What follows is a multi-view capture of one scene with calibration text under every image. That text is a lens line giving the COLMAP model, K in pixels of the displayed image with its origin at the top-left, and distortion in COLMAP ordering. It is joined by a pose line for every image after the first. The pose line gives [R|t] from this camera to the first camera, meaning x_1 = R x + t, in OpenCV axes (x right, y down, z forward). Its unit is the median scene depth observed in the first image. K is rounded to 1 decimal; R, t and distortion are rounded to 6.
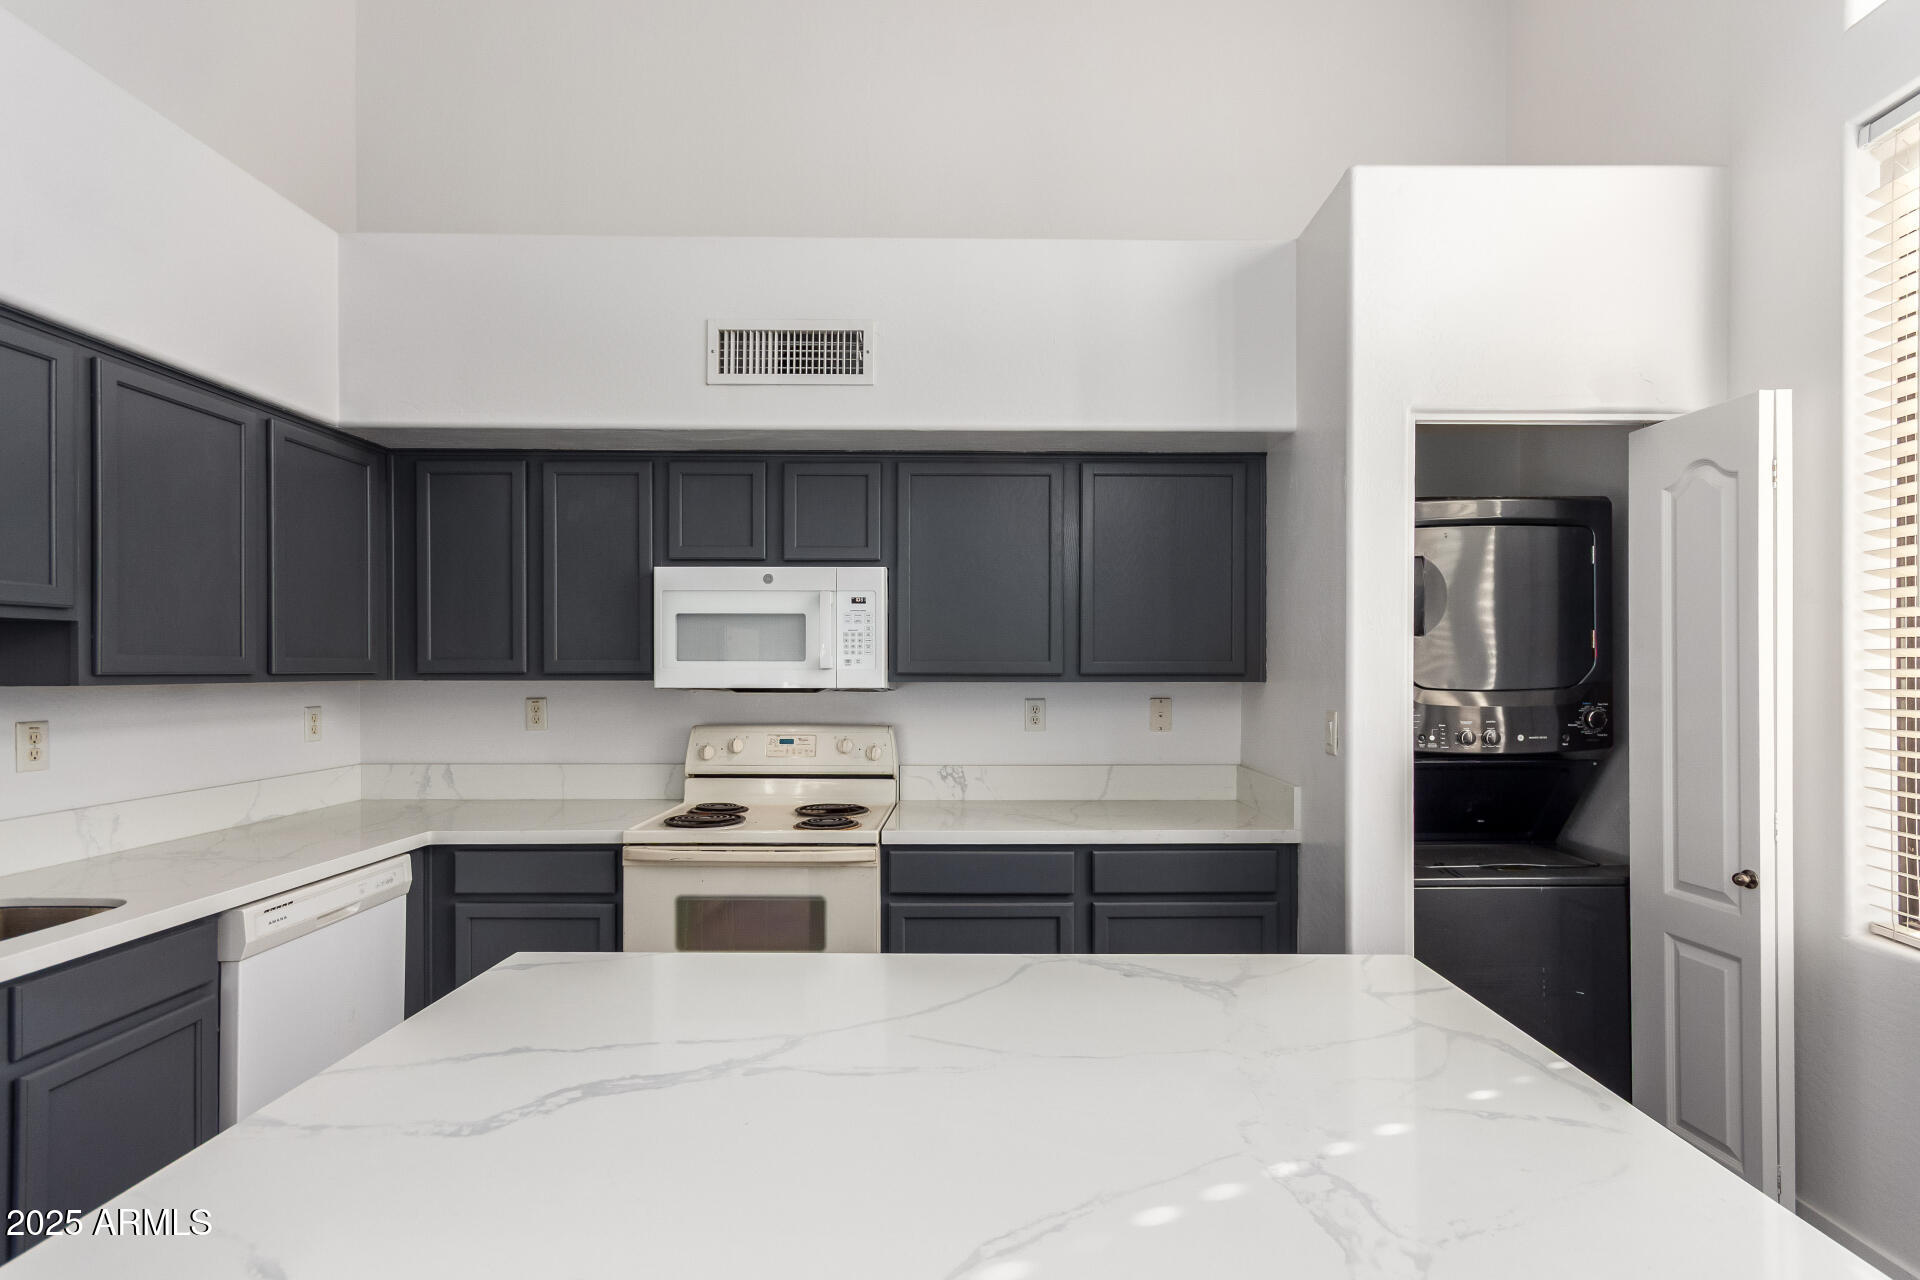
lens RADIAL K [[905.9, 0, 987.3], [0, 905.9, 660.1], [0, 0, 1]] dist [0.001981, 0.001230]
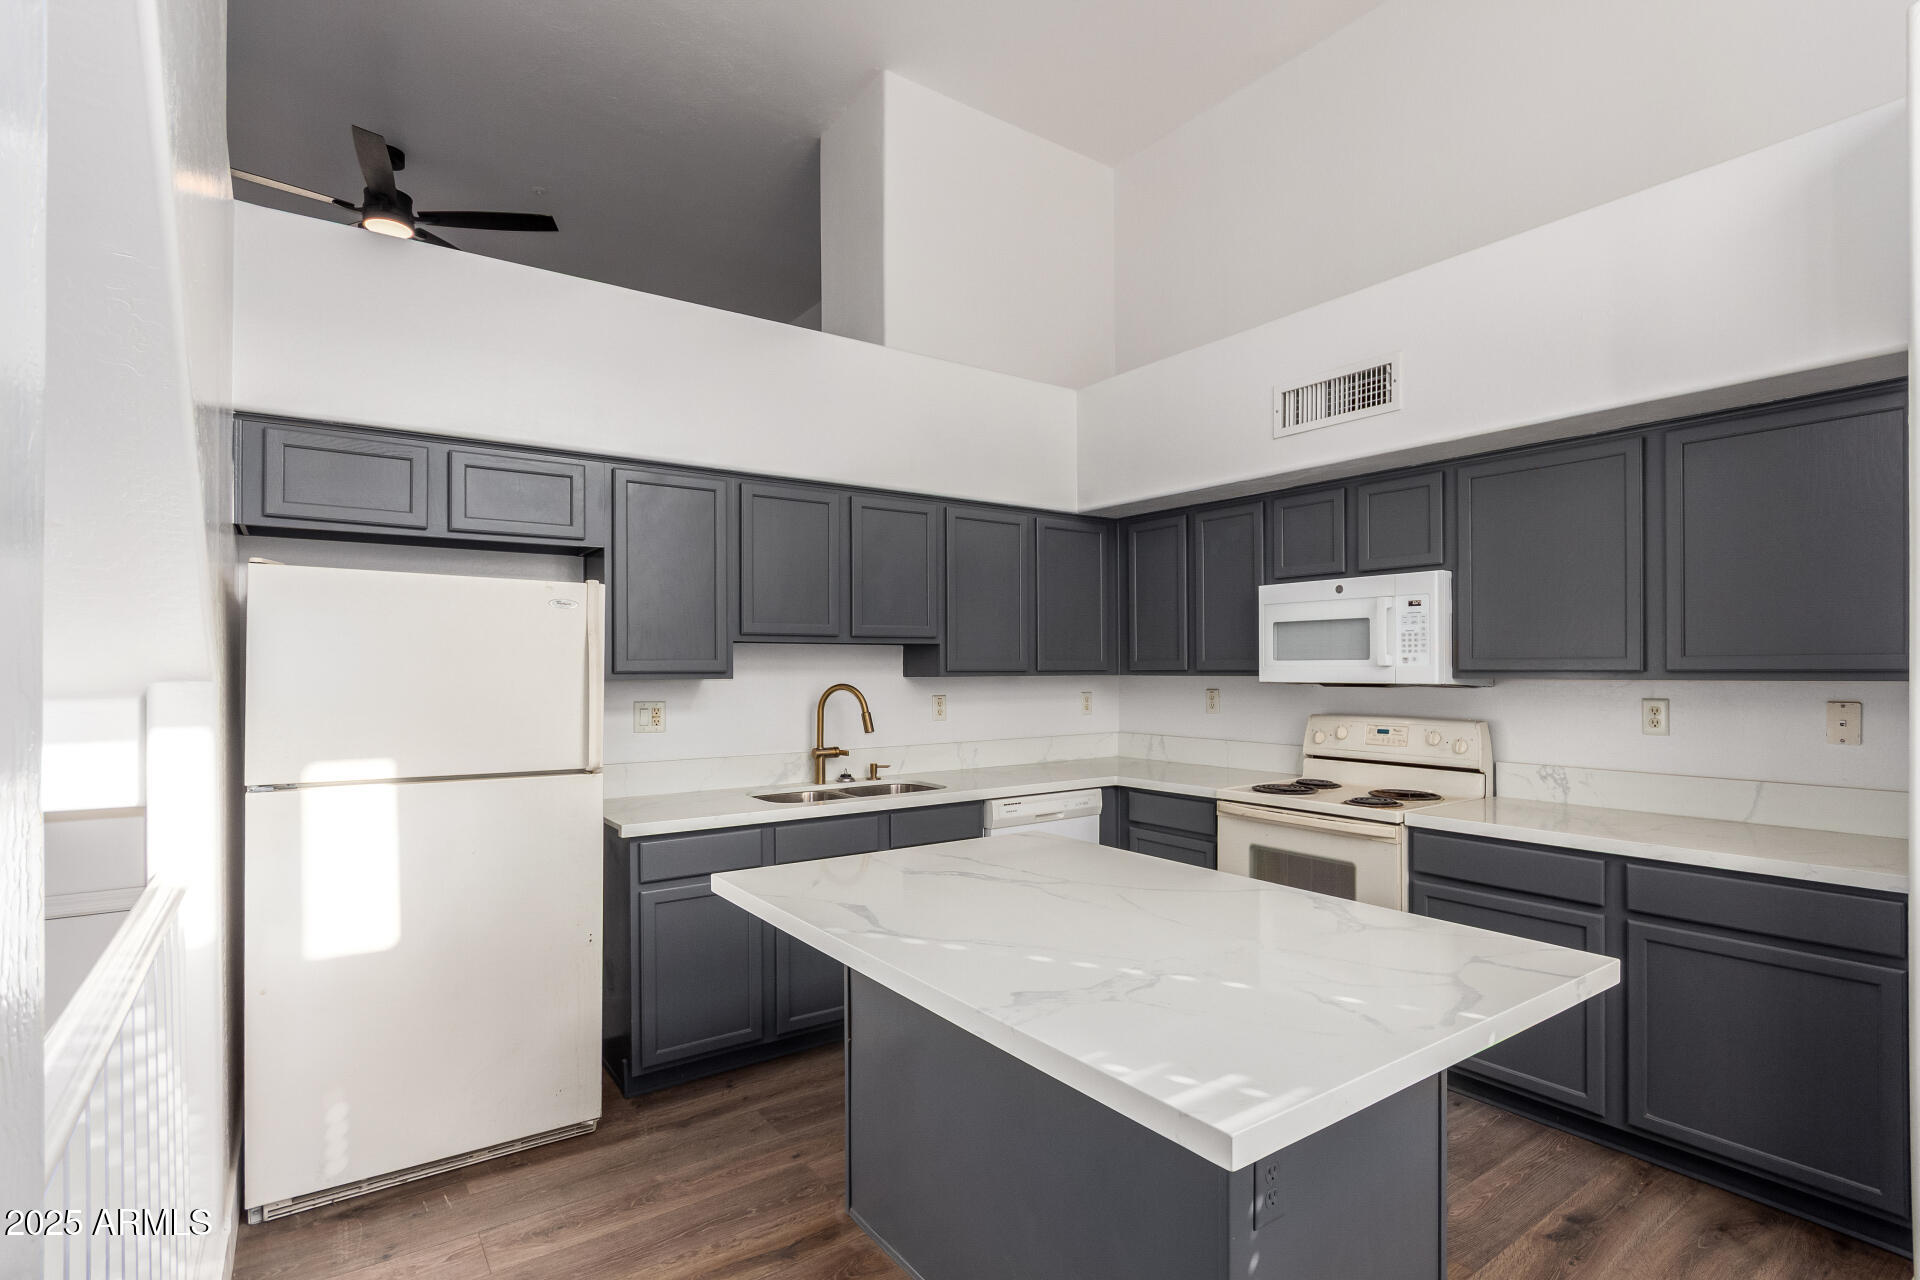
lens RADIAL K [[905.9, 0, 987.3], [0, 905.9, 660.1], [0, 0, 1]] dist [0.001981, 0.001230]
pose [[0.602984, -0.009551, -0.797696, 0.415253], [0.013234, 0.999910, -0.001968, -0.002317], [0.797643, -0.009371, 0.603056, -0.064062]]
